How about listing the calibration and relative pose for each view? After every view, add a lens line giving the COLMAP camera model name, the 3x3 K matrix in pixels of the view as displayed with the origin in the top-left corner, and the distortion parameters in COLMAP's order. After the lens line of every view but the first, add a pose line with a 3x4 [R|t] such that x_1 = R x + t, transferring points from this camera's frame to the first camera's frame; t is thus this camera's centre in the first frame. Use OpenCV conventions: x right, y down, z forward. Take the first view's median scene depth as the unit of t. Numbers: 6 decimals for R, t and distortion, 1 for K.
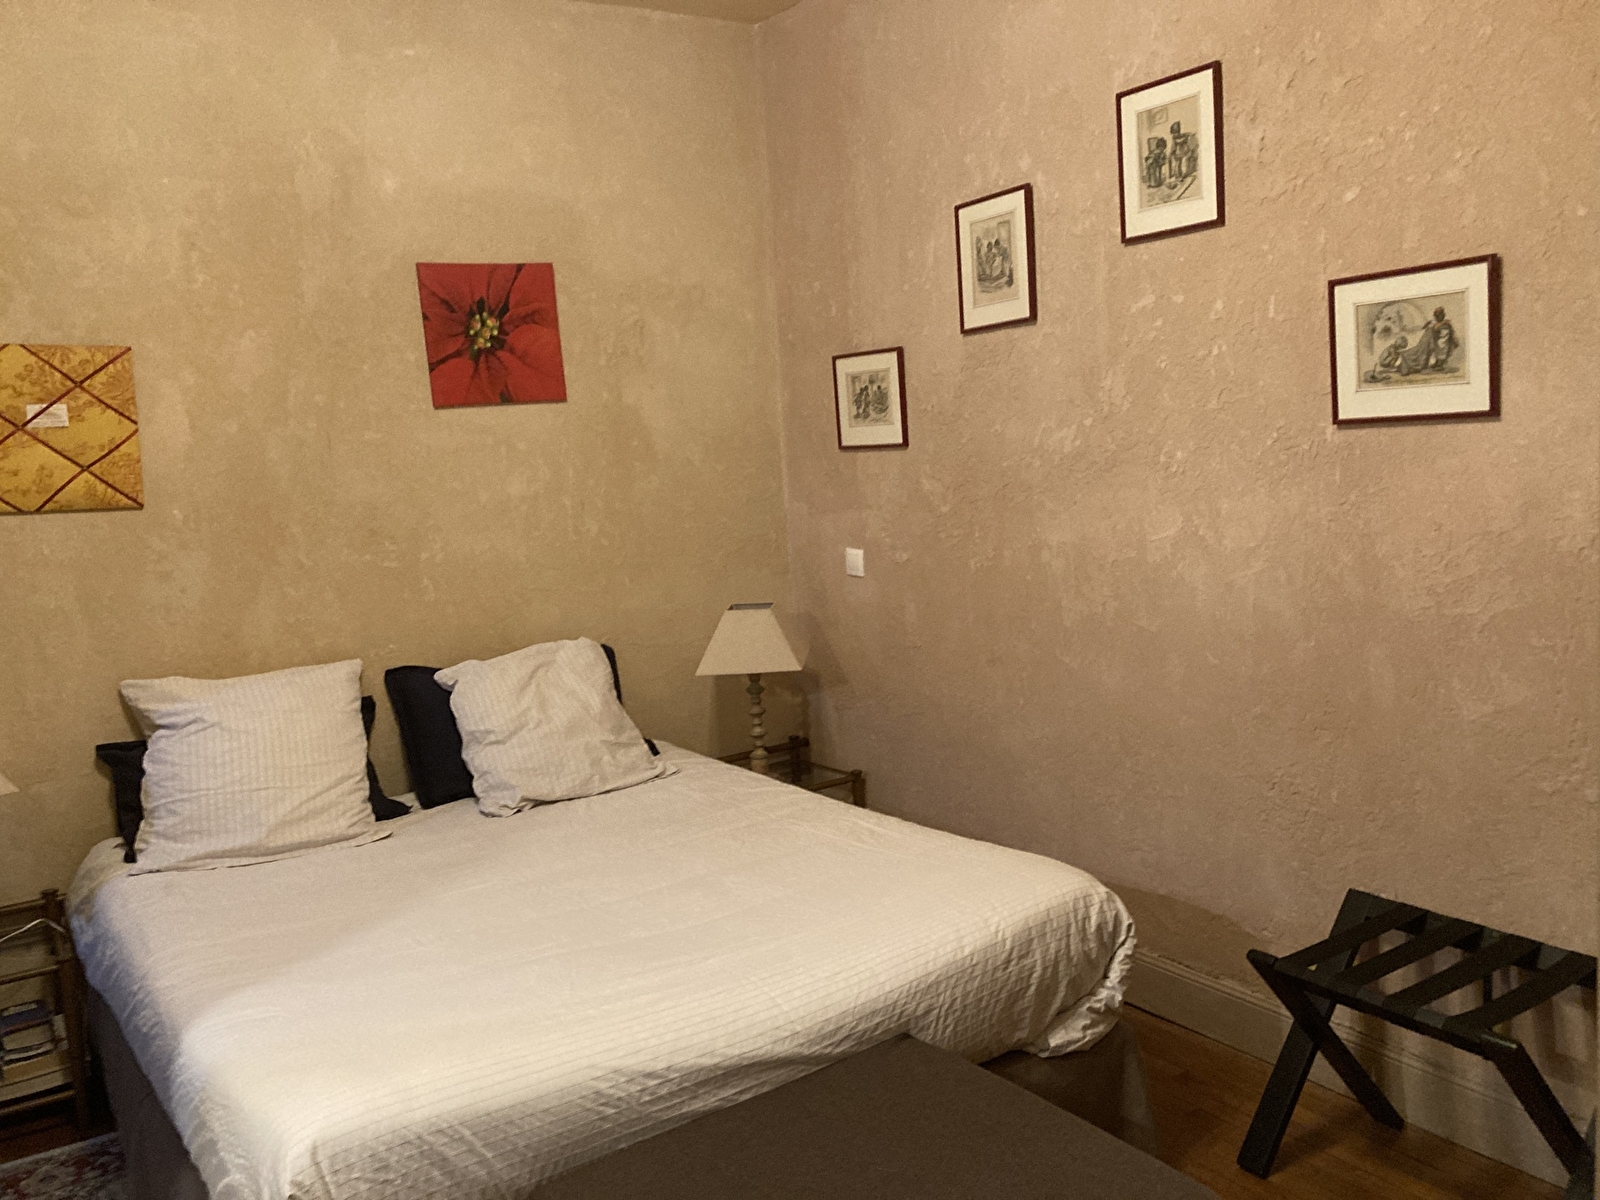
lens RADIAL K [[1359.4, 0, 808.9], [0, 1359.4, 606.8], [0, 0, 1]] dist [-0.007024, -0.013535]
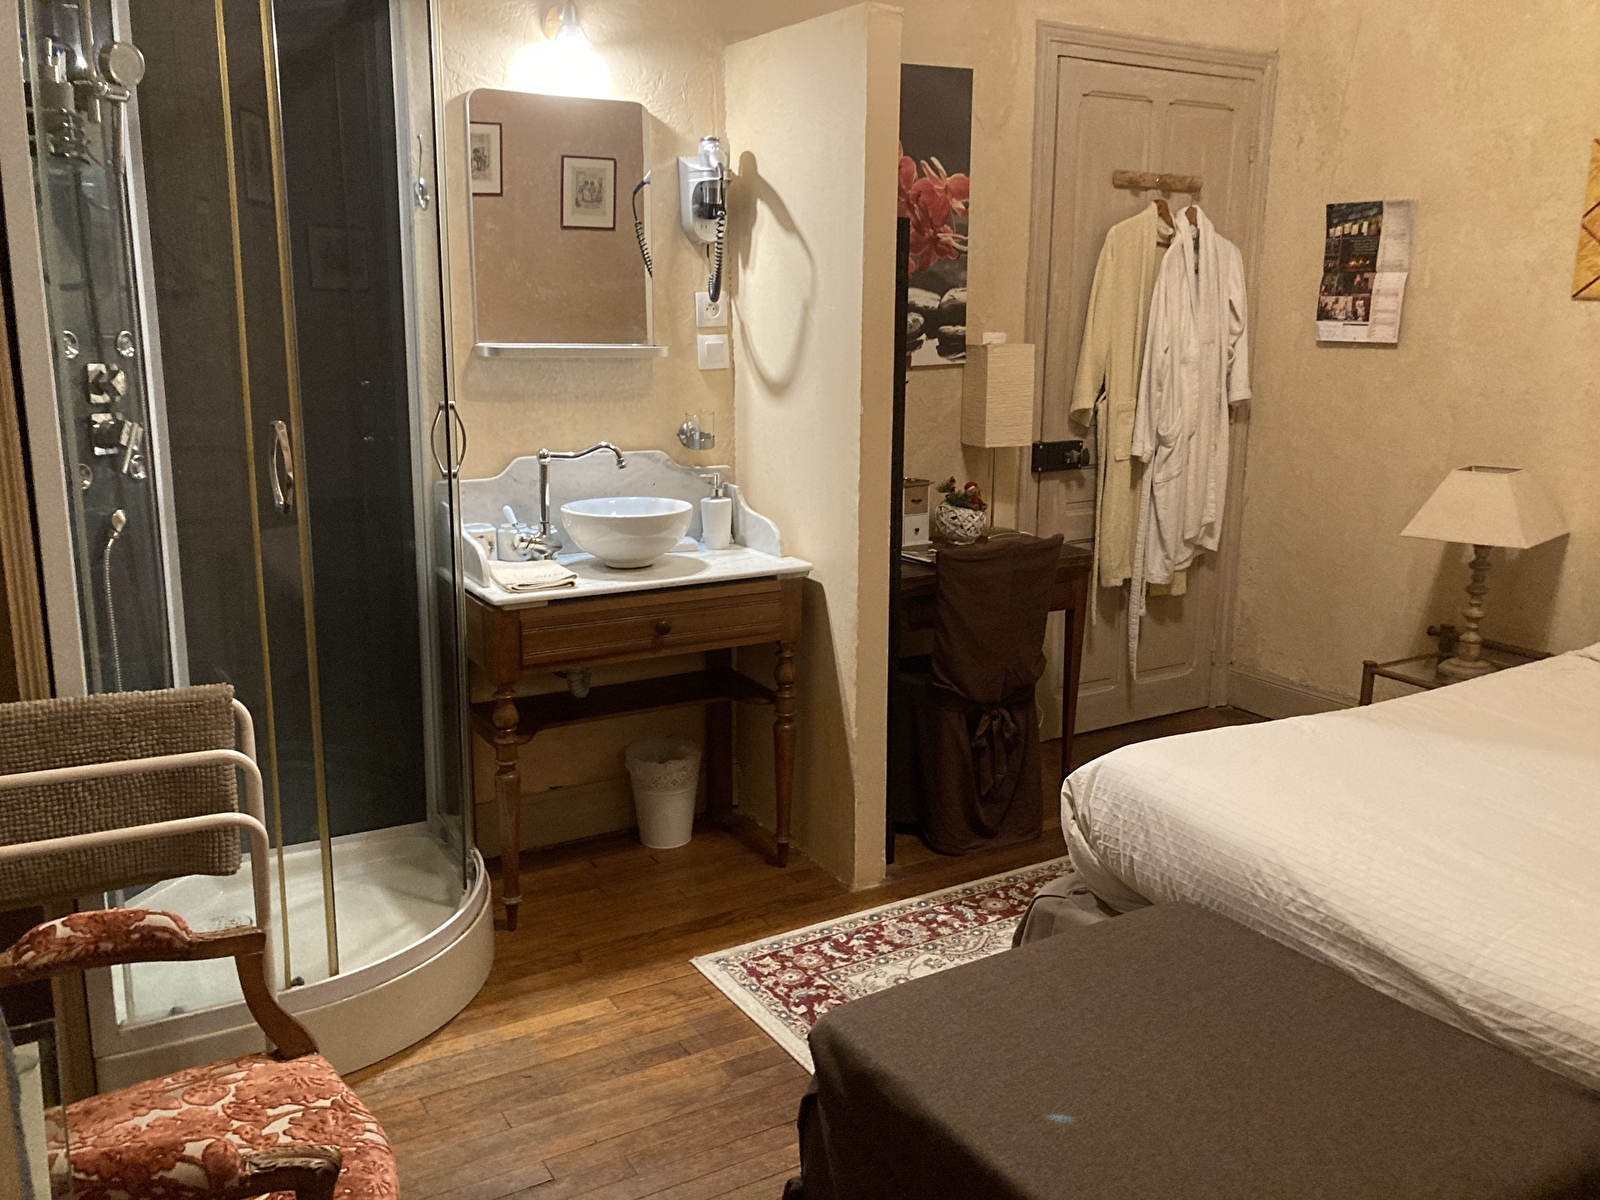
lens RADIAL K [[1359.4, 0, 808.9], [0, 1359.4, 606.8], [0, 0, 1]] dist [-0.007024, -0.013535]
pose [[-0.025080, 0.294964, -0.955179, 0.782184], [-0.163690, 0.941372, 0.294999, -0.094013], [0.986193, 0.163752, 0.024673, 0.560203]]
